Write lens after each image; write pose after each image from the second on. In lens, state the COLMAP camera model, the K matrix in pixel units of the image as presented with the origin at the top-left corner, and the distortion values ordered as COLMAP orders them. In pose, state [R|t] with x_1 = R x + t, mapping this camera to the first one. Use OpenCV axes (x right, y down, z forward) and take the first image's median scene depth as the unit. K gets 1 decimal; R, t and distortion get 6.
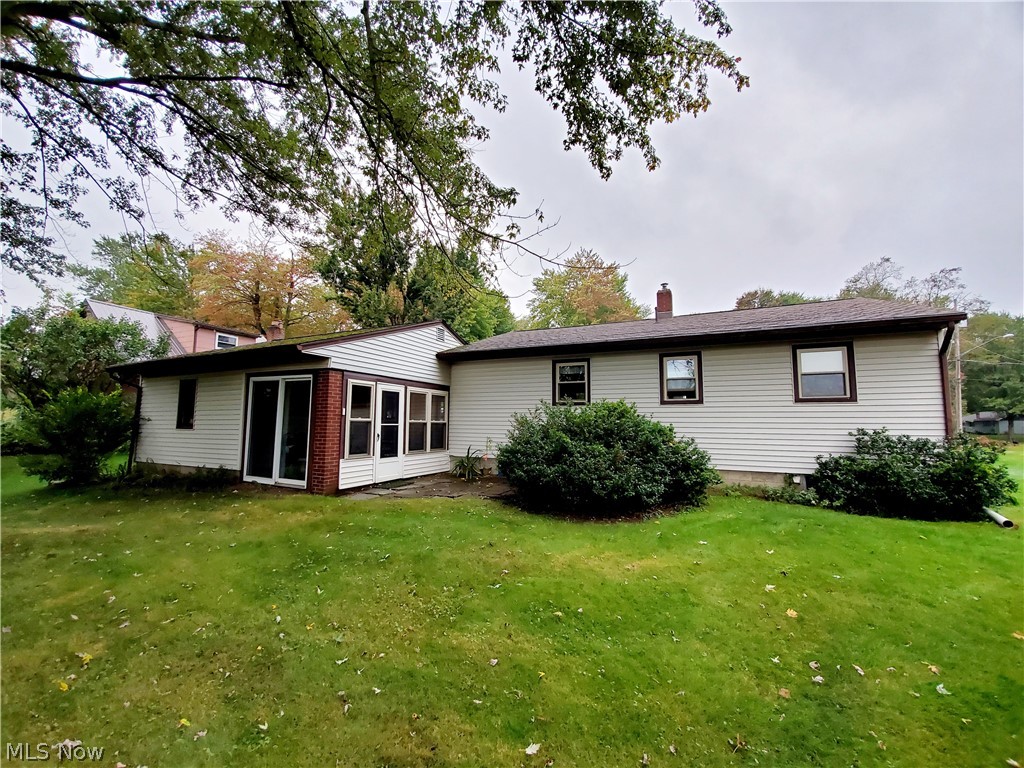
lens RADIAL K [[407.7, 0, 511.5], [0, 407.7, 385.6], [0, 0, 1]] dist [-0.014471, -0.003708]
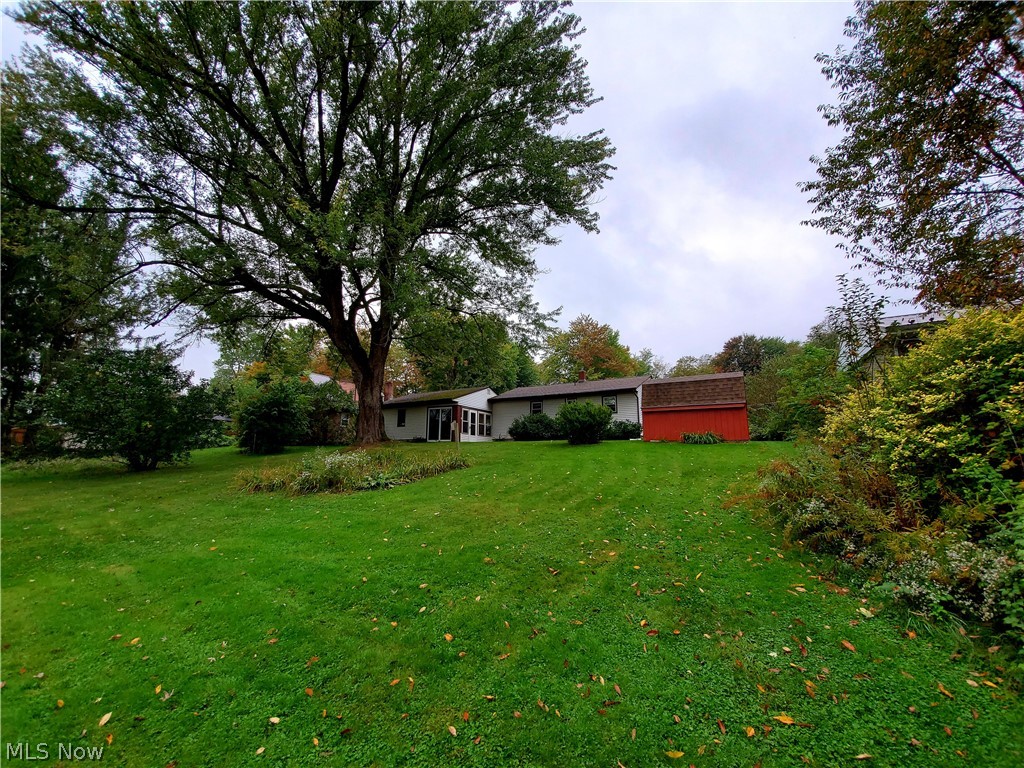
lens RADIAL K [[407.7, 0, 515.6], [0, 407.7, 390.0], [0, 0, 1]] dist [-0.014471, -0.003708]
pose [[0.998438, -0.012463, -0.054467, 0.157205], [0.008107, 0.996804, -0.079475, 0.080602], [0.055283, 0.078910, 0.995348, -1.784631]]
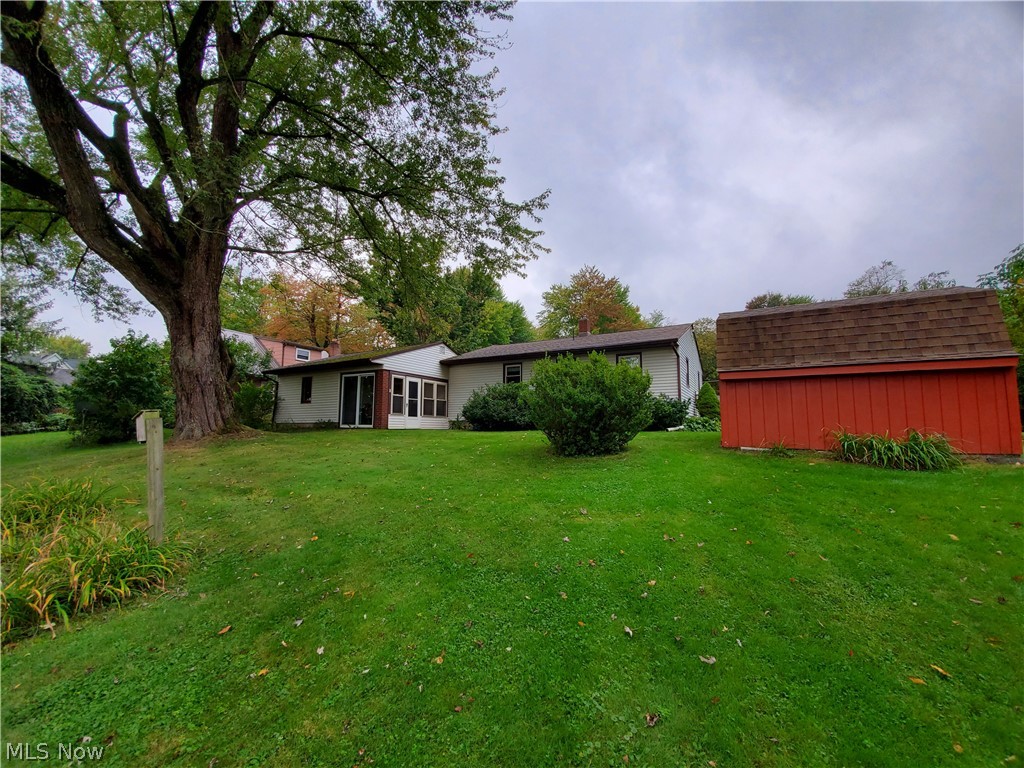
lens RADIAL K [[407.7, 0, 509.6], [0, 407.7, 383.3], [0, 0, 1]] dist [-0.014471, -0.003708]
pose [[0.996924, -0.010232, -0.077698, 0.270094], [0.008810, 0.999788, -0.018619, 0.056296], [0.077872, 0.017877, 0.996803, -0.778266]]
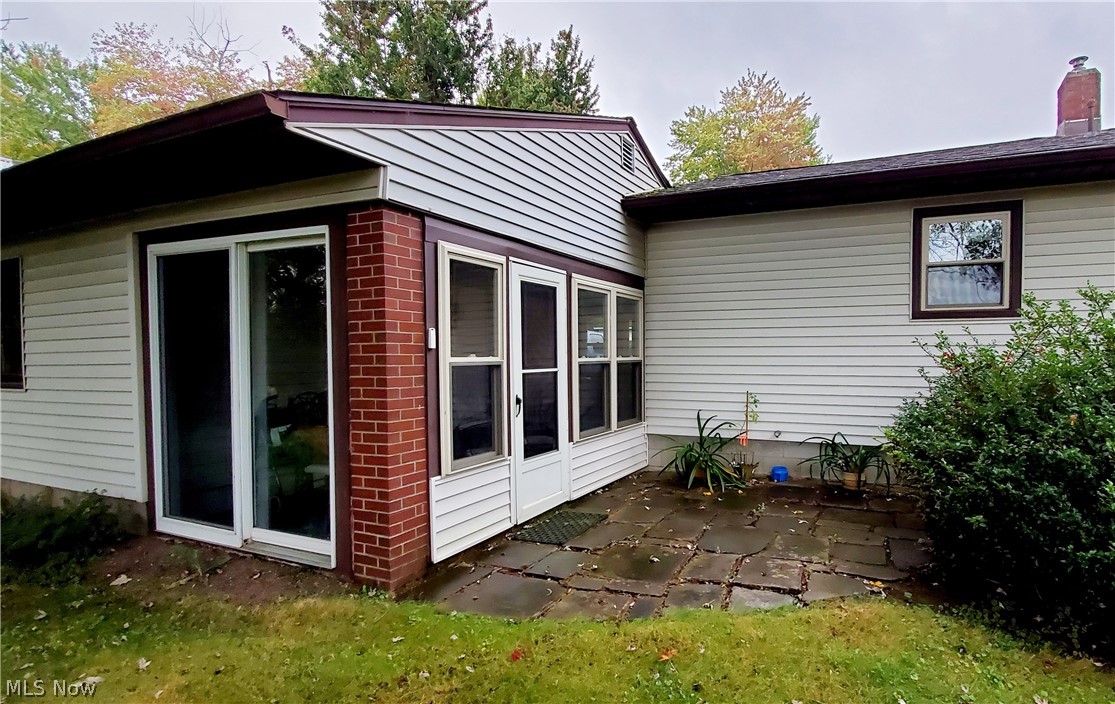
lens RADIAL K [[582.7, 0, 637.6], [0, 582.7, 378.3], [0, 0, 1]] dist [-0.007379, -0.003427]
pose [[0.999214, -0.011809, 0.037843, -0.210383], [0.006605, 0.990853, 0.134783, 0.026578], [-0.039089, -0.134427, 0.990152, 0.412504]]
